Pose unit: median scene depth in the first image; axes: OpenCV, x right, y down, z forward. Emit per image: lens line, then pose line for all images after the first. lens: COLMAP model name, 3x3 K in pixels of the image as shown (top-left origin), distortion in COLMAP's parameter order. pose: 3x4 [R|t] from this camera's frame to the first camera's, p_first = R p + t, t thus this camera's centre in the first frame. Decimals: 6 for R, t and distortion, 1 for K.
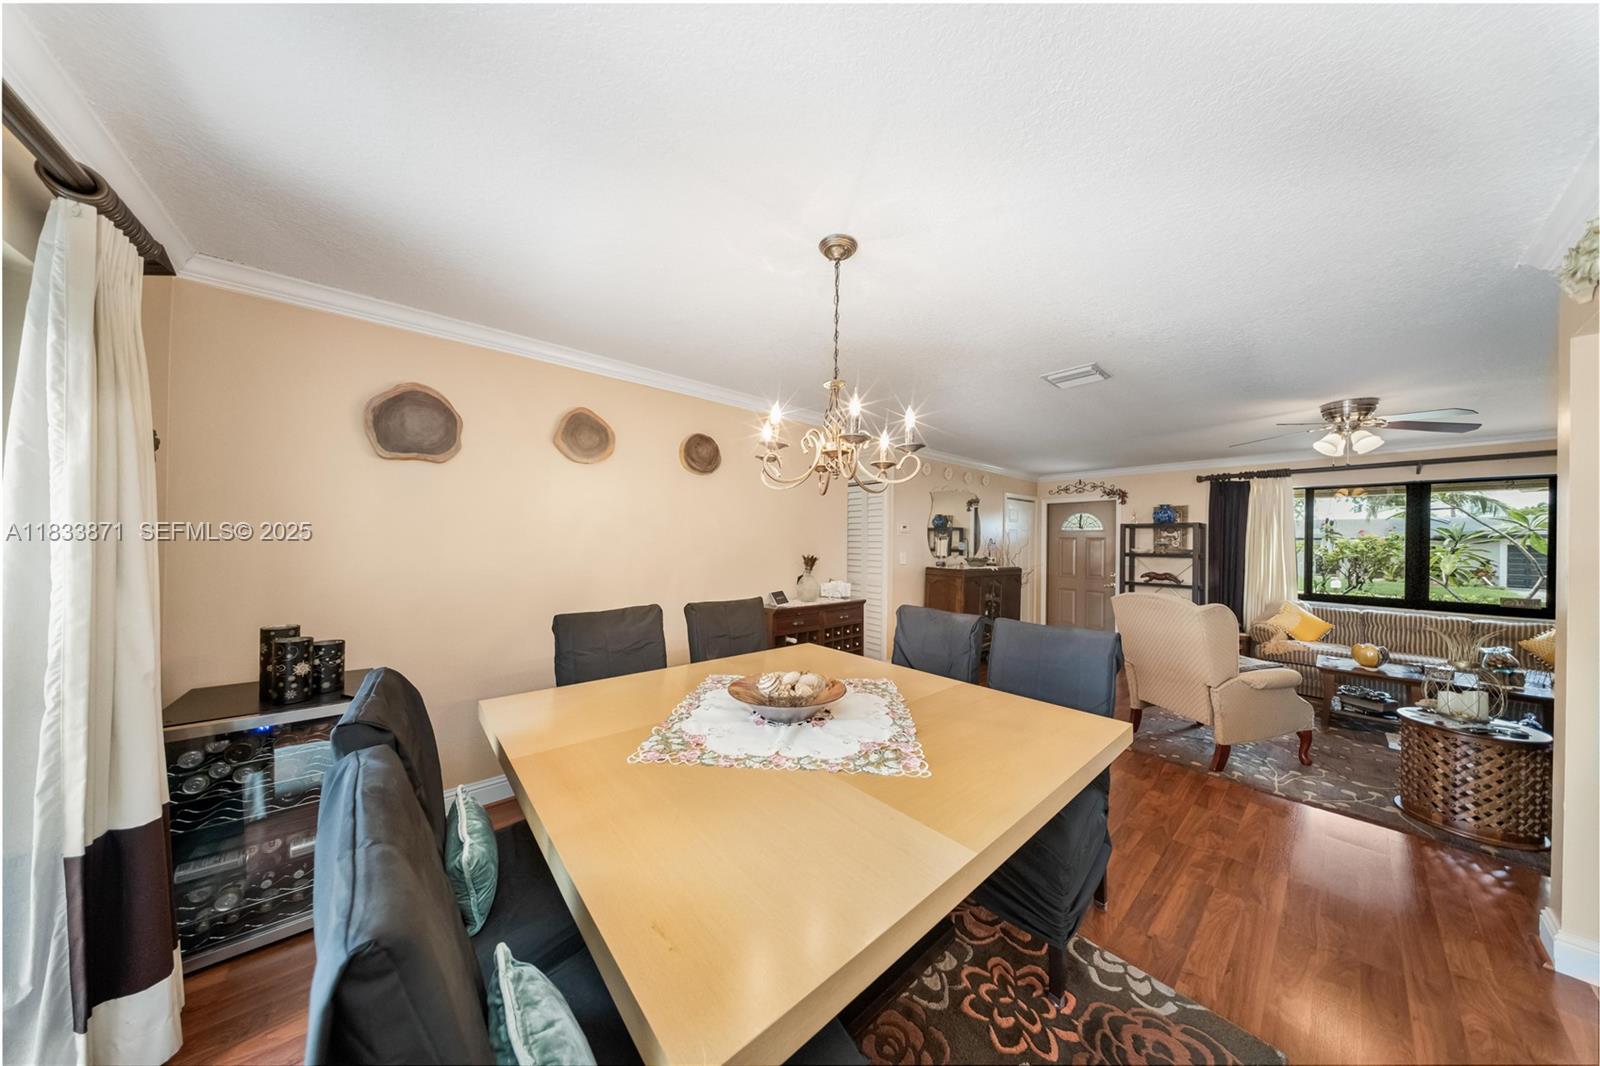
lens RADIAL K [[488.6, 0, 797.7], [0, 488.6, 541.1], [0, 0, 1]] dist [-0.009010, -0.000074]
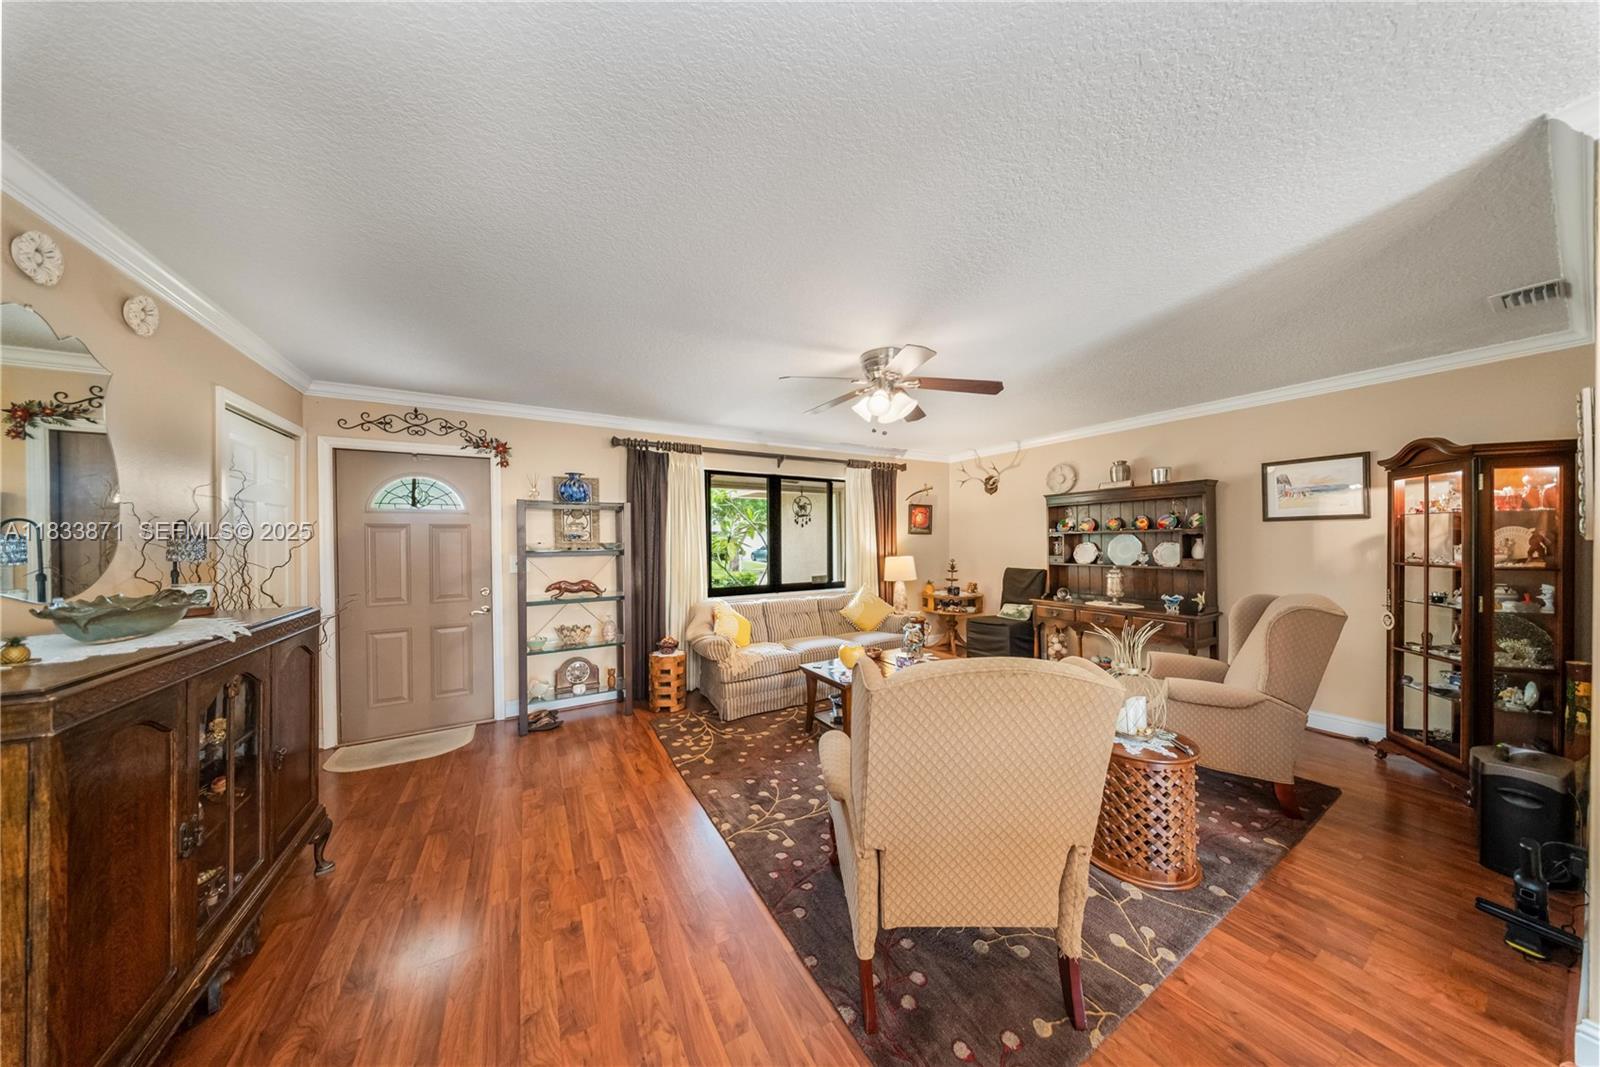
lens RADIAL K [[488.6, 0, 797.7], [0, 488.6, 541.6], [0, 0, 1]] dist [-0.009010, -0.000074]
pose [[0.163111, -0.018617, 0.986432, 0.172275], [0.007048, 0.999818, 0.017704, 0.005068], [-0.986583, 0.004064, 0.163212, 0.610687]]
